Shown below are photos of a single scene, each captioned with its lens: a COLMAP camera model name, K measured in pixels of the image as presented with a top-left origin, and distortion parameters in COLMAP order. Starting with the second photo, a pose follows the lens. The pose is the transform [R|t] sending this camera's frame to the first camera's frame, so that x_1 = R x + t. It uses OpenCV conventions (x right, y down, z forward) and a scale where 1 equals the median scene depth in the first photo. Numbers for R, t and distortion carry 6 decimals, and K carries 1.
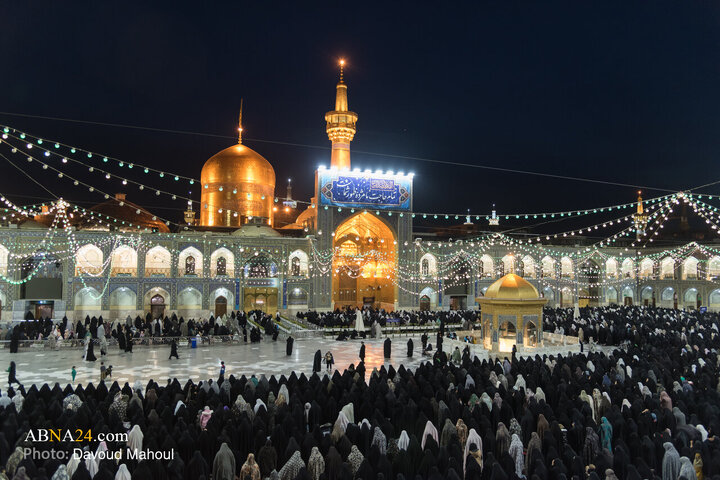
lens RADIAL K [[504.1, 0, 357.5], [0, 504.1, 236.6], [0, 0, 1]] dist [-0.101829, 0.065577]
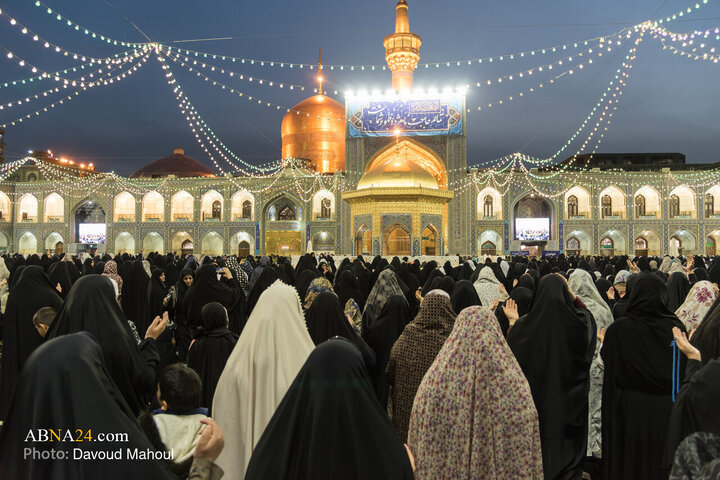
lens RADIAL K [[504.1, 0, 357.5], [0, 504.1, 236.6], [0, 0, 1]] dist [-0.101829, 0.065577]
pose [[0.901123, -0.024245, -0.432884, 0.299033], [0.036412, 0.999140, 0.019838, 0.089296], [0.432031, -0.033639, 0.901231, 0.207749]]
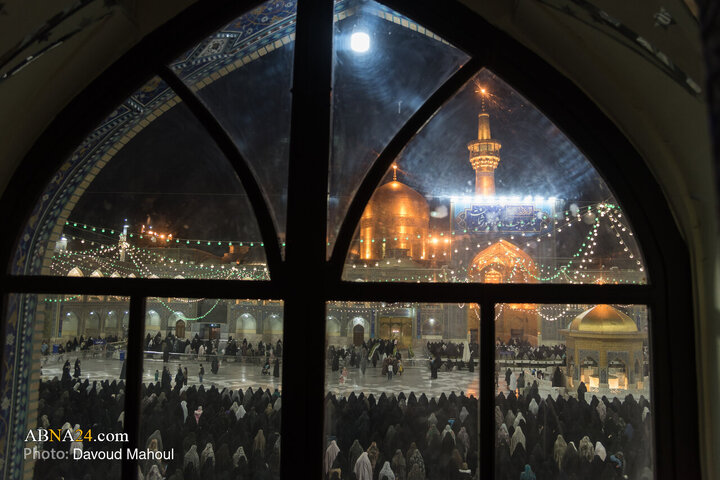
lens RADIAL K [[504.1, 0, 357.5], [0, 504.1, 236.6], [0, 0, 1]] dist [-0.101829, 0.065577]
pose [[0.912989, -0.044352, -0.405567, 0.149878], [0.018197, 0.997511, -0.068122, 0.004329], [0.407579, 0.054815, 0.911523, 0.010042]]
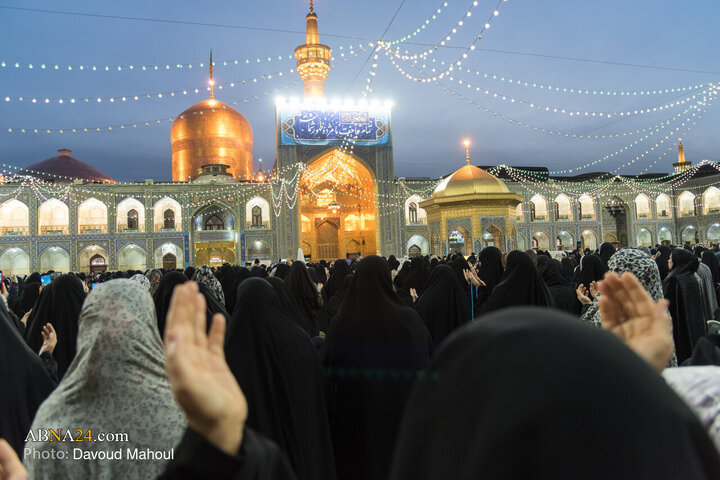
lens RADIAL K [[504.1, 0, 357.5], [0, 504.1, 236.6], [0, 0, 1]] dist [-0.101829, 0.065577]
pose [[0.995058, -0.057243, -0.081137, 0.112161], [0.058990, 0.998072, 0.019298, 0.082824], [0.079876, -0.023989, 0.996516, 0.145733]]
